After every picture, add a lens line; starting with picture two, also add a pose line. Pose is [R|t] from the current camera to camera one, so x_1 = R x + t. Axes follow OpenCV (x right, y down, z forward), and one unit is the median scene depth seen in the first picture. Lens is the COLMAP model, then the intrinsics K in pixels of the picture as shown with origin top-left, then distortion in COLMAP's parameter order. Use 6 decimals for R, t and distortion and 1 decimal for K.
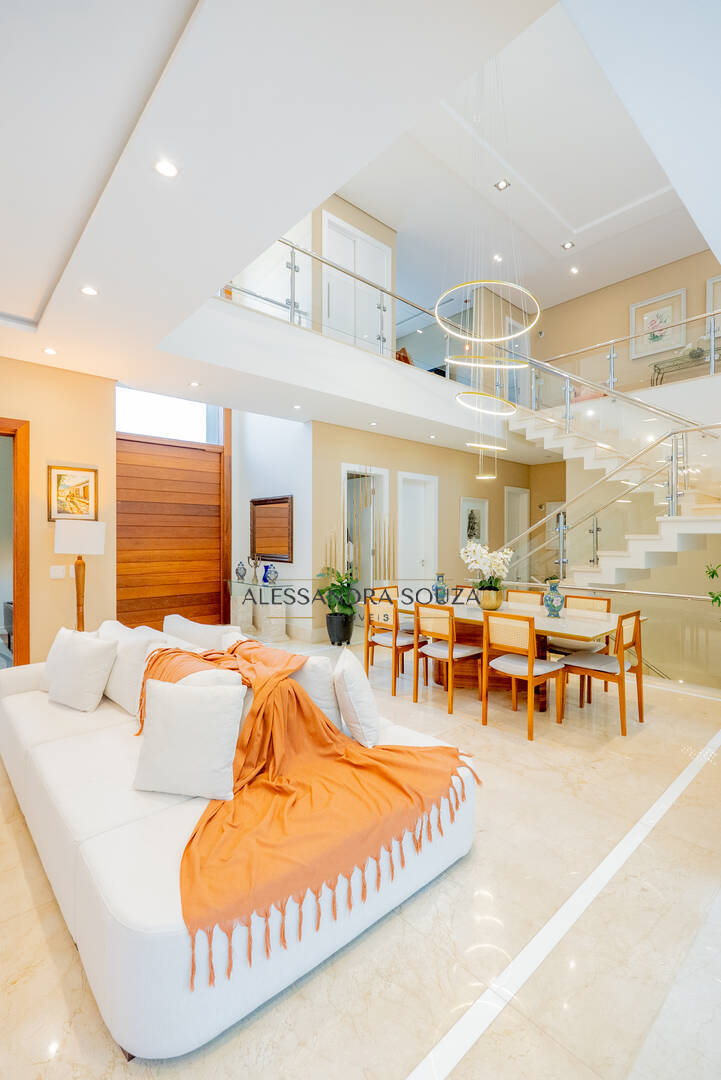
lens RADIAL K [[480.8, 0, 363.2], [0, 480.8, 541.1], [0, 0, 1]] dist [0.000575, 0.000100]
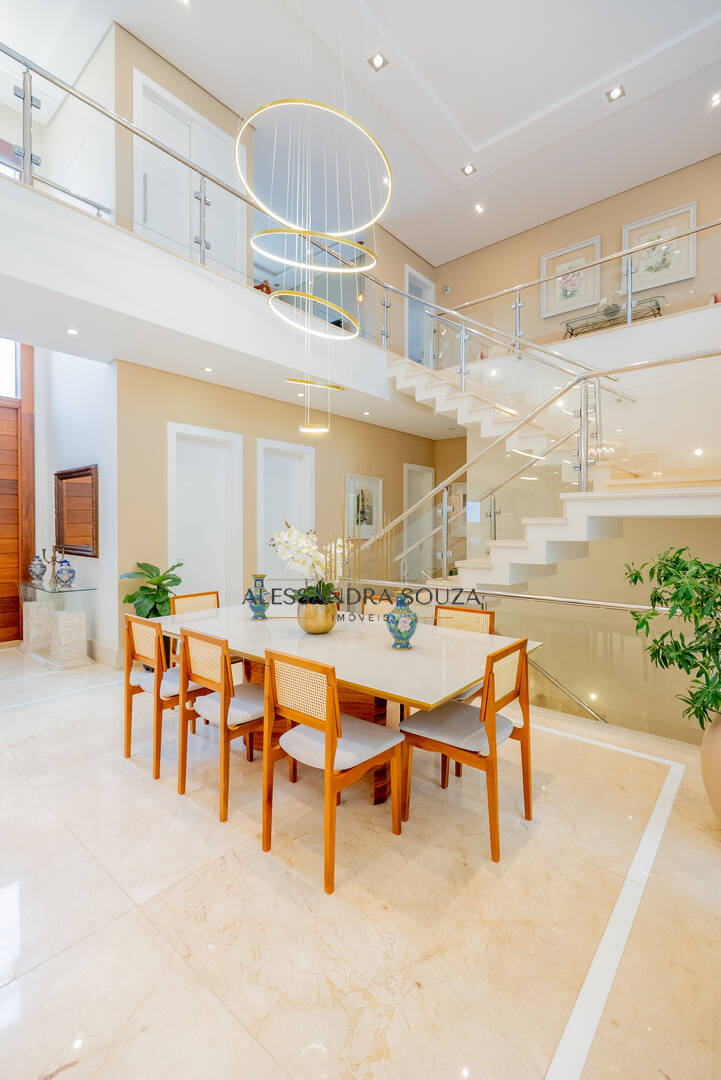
lens RADIAL K [[478.3, 0, 362.7], [0, 478.3, 534.0], [0, 0, 1]] dist [-0.000903, 0.000019]
pose [[0.991643, -0.004123, 0.128945, 0.218612], [0.002365, 0.999902, 0.013784, 0.000524], [-0.128989, -0.013364, 0.991556, 0.318981]]
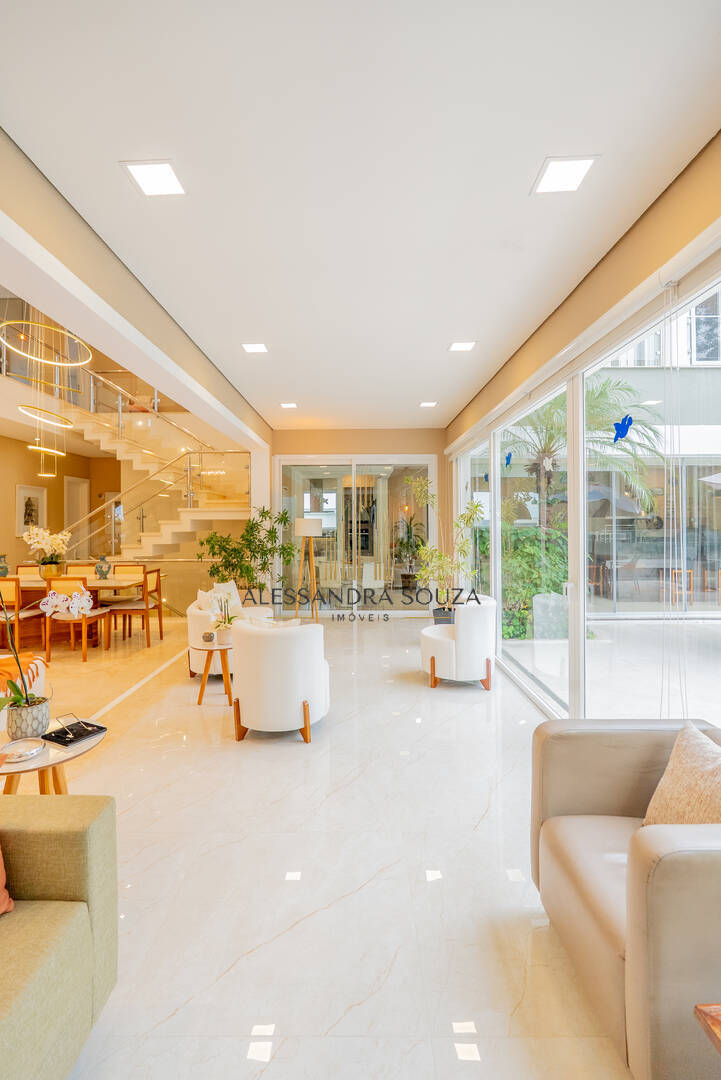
lens RADIAL K [[494.6, 0, 360.0], [0, 494.6, 519.4], [0, 0, 1]] dist [-0.015994, -0.000018]
pose [[0.677687, -0.000553, 0.735350, -0.123690], [0.013312, 0.999845, -0.011517, 0.008231], [-0.735230, 0.017594, 0.677589, -0.431066]]
